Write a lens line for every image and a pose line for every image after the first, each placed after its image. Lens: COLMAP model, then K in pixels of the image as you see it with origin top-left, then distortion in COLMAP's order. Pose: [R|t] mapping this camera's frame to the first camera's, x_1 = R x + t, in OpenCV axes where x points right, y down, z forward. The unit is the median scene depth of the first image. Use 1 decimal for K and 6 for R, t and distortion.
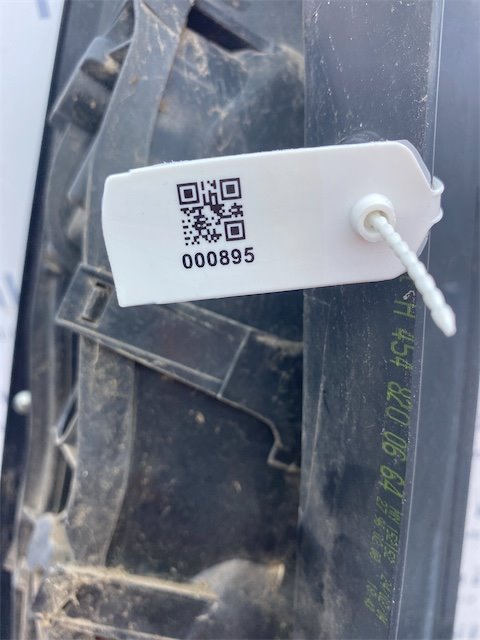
lens RADIAL K [[489.0, 0, 240.2], [0, 489.0, 313.4], [0, 0, 1]] dist [0.003394, -0.007433]
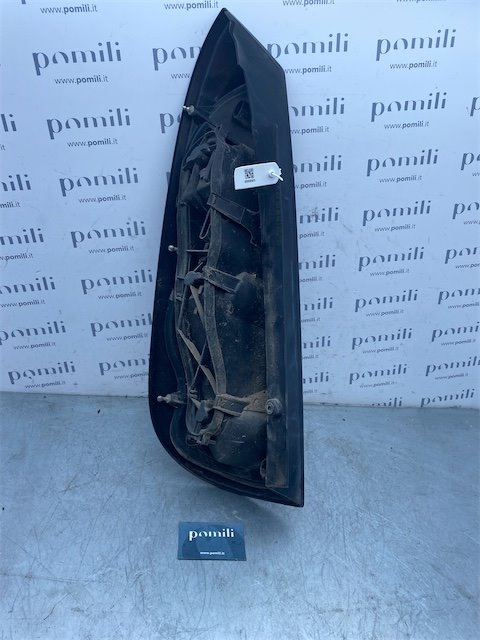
lens RADIAL K [[489.0, 0, 242.9], [0, 489.0, 326.8], [0, 0, 1]] dist [0.003394, -0.007433]
pose [[0.959538, -0.100483, 0.263039, -1.277730], [0.117908, 0.991700, -0.051280, 1.333586], [-0.255703, 0.080219, 0.963421, -3.185498]]
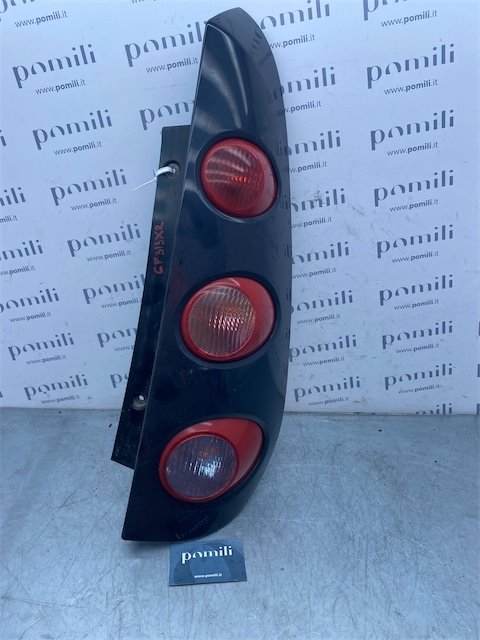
lens RADIAL K [[489.0, 0, 233.6], [0, 489.0, 316.4], [0, 0, 1]] dist [0.003394, -0.007433]
pose [[0.985456, -0.142499, 0.092575, -0.622909], [0.155395, 0.976150, -0.151603, 1.606722], [-0.068764, 0.163784, 0.984097, -2.943210]]
